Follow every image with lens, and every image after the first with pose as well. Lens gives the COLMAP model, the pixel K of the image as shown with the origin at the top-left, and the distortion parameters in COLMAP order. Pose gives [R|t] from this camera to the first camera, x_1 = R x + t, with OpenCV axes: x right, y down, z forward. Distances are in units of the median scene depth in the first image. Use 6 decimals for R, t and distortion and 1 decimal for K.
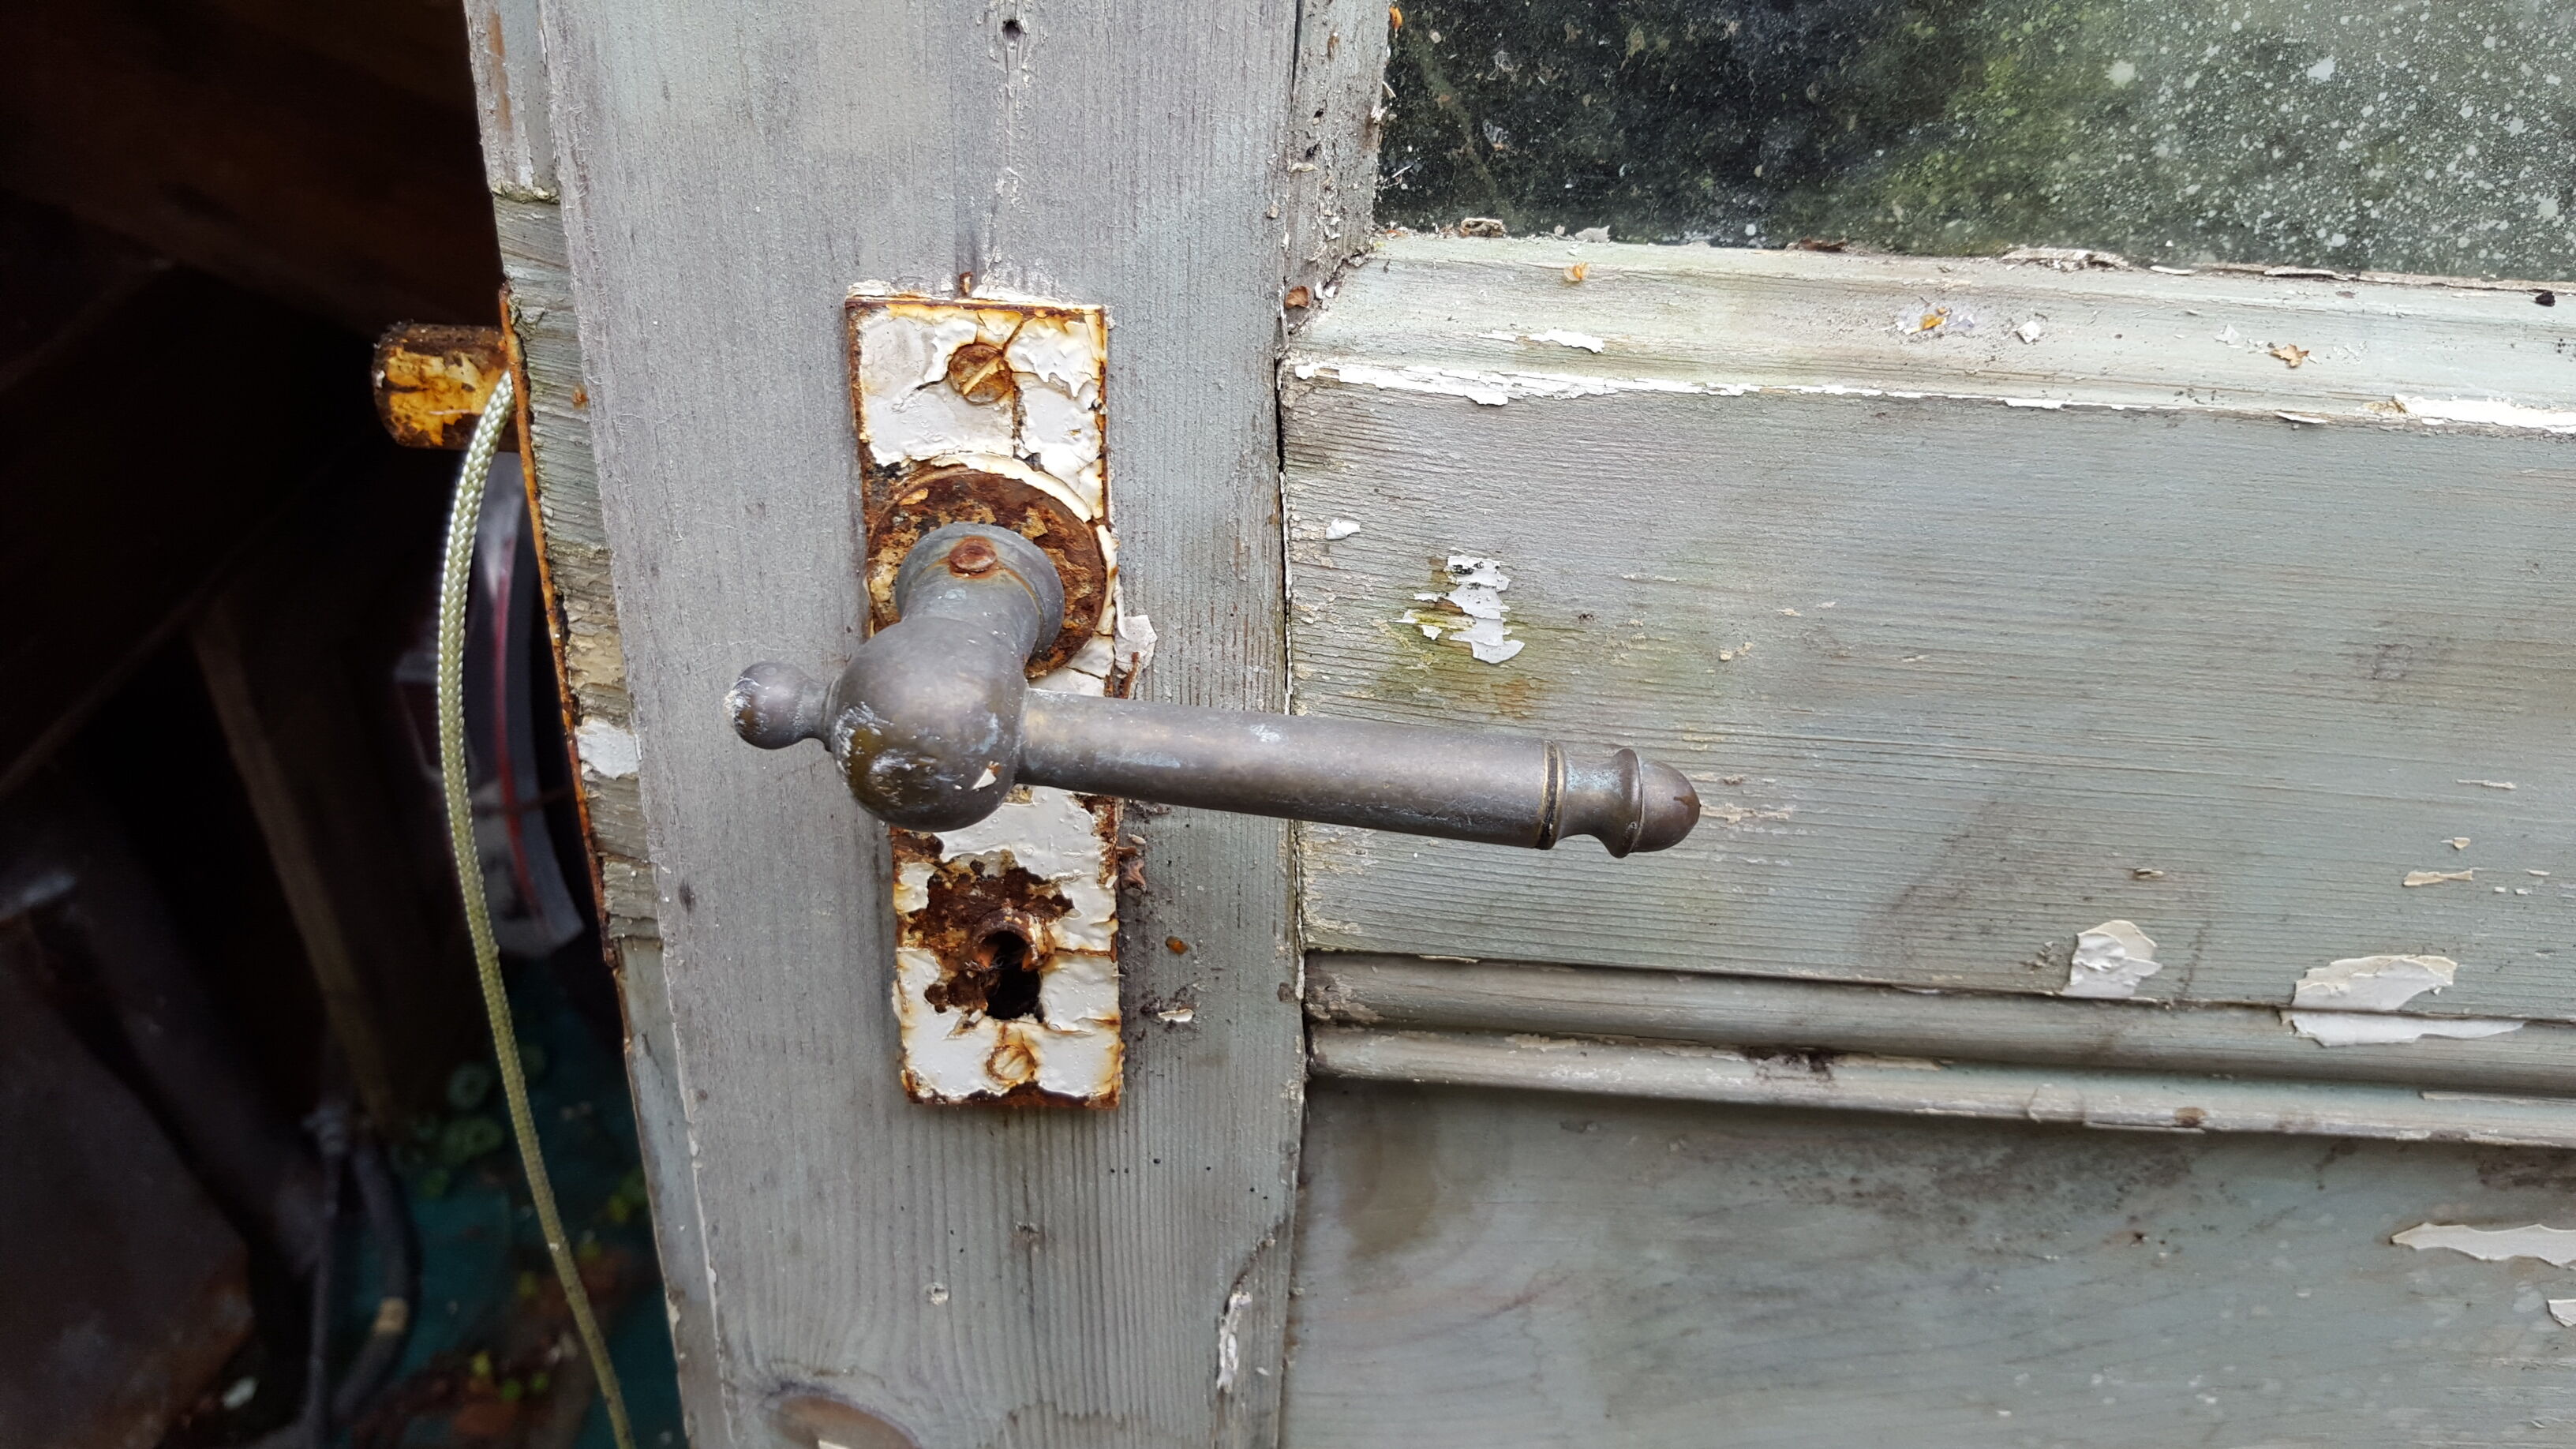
lens RADIAL K [[2135.3, 0, 1289.5], [0, 2135.3, 783.9], [0, 0, 1]] dist [0.134501, -0.155236]
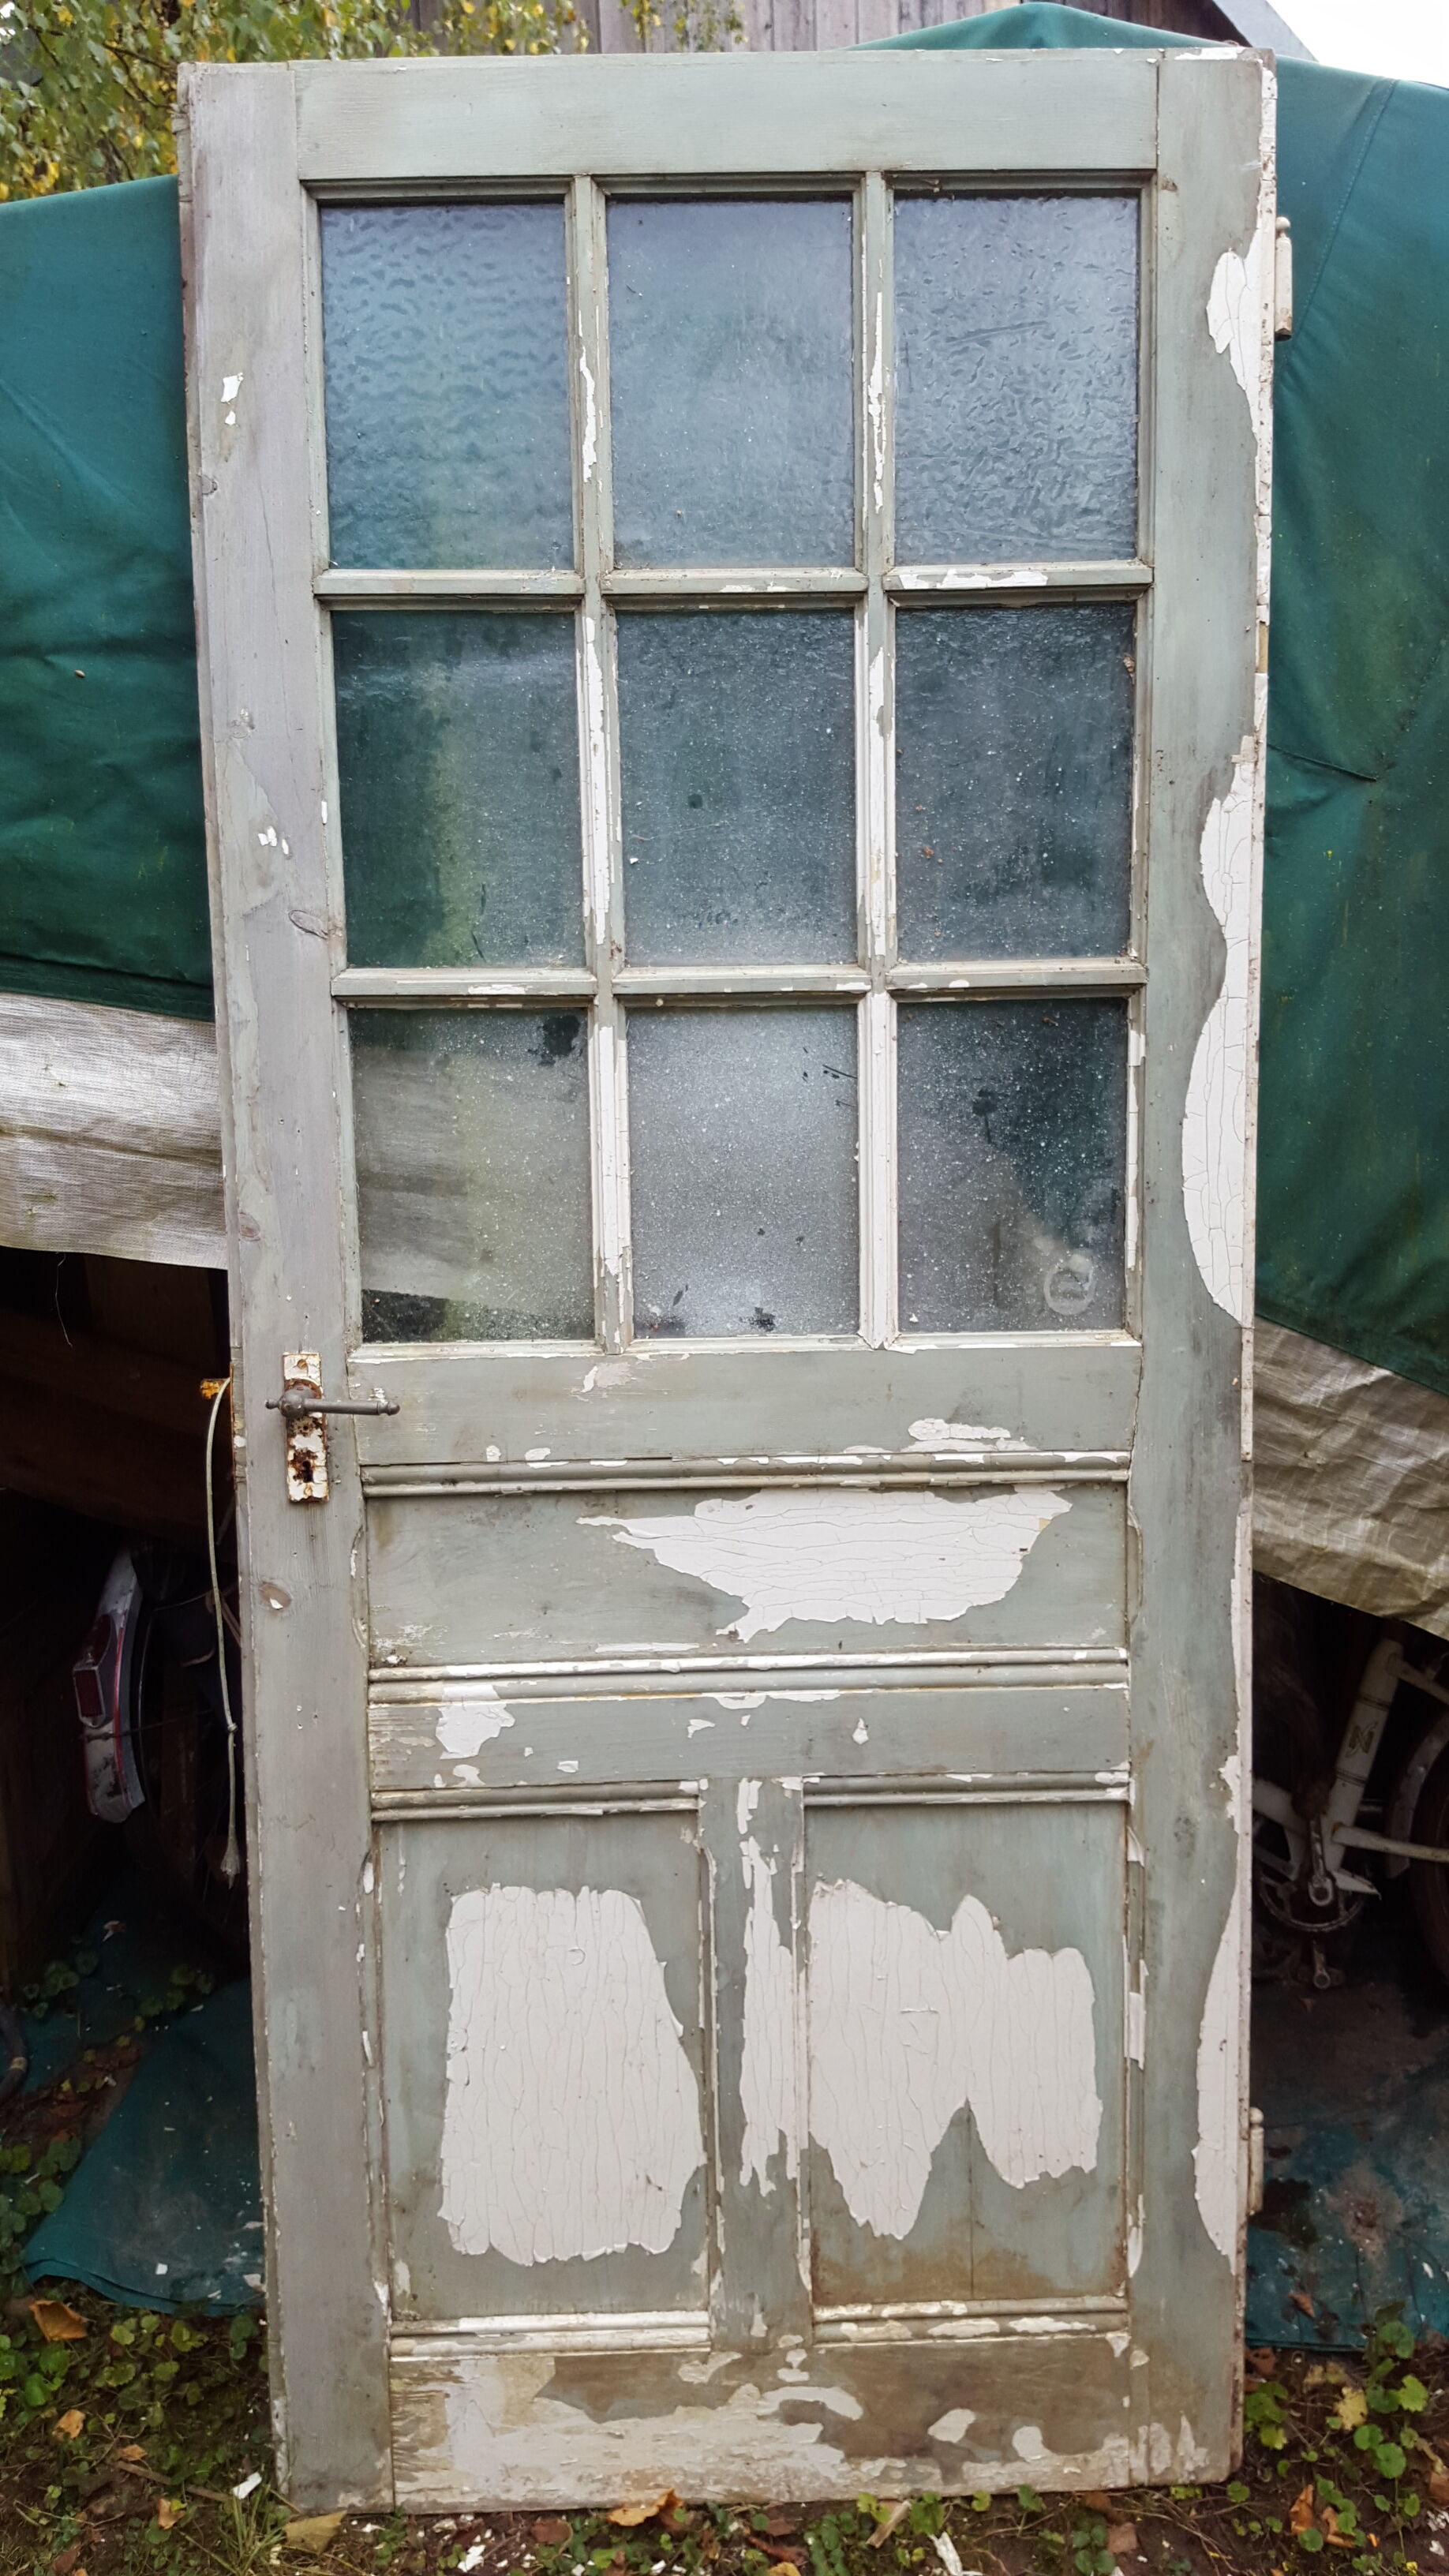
lens RADIAL K [[2135.3, 0, 742.9], [0, 2135.3, 1264.6], [0, 0, 1]] dist [0.134501, -0.155236]
pose [[0.997806, -0.062732, 0.021155, 0.914009], [0.065831, 0.906395, -0.417270, 1.989911], [0.007002, 0.417748, 0.908536, -4.303655]]
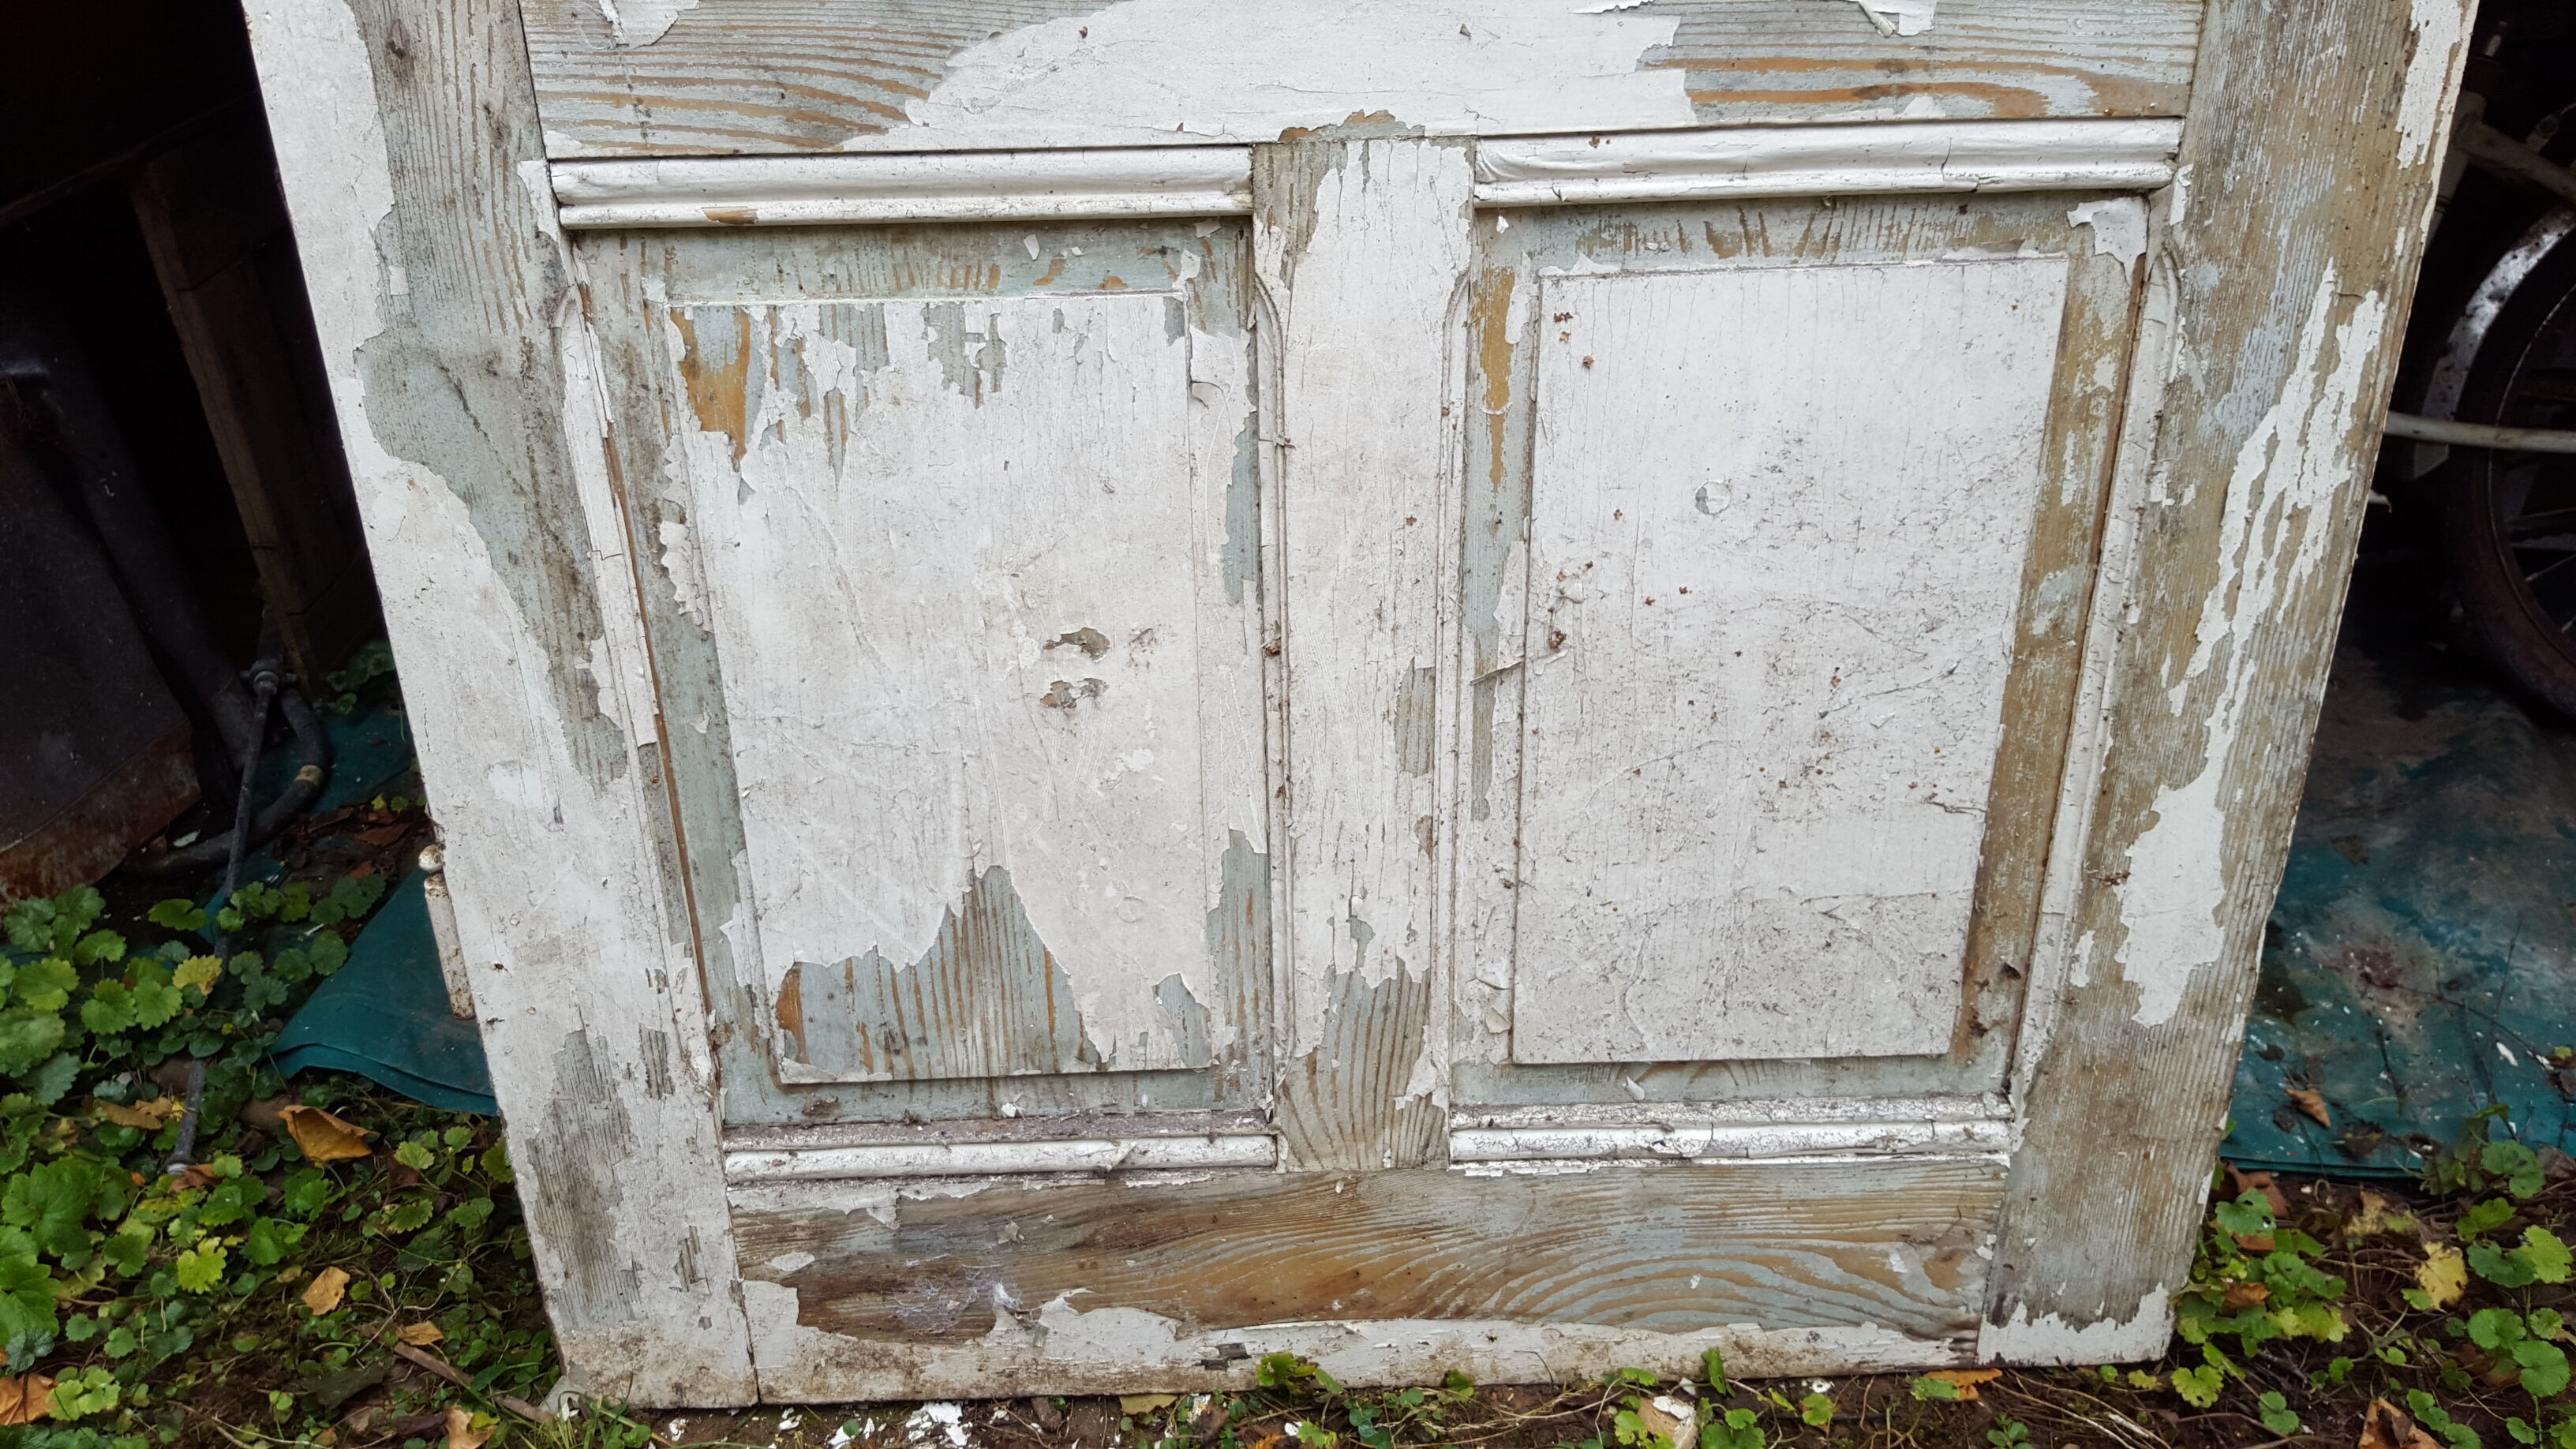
lens RADIAL K [[2135.3, 0, 1275.3], [0, 2135.3, 717.3], [0, 0, 1]] dist [0.134501, -0.155236]
pose [[0.997070, -0.074667, -0.016630, 0.750528], [0.071931, 0.989118, -0.128339, 1.852246], [0.026032, 0.126767, 0.991591, -1.046249]]
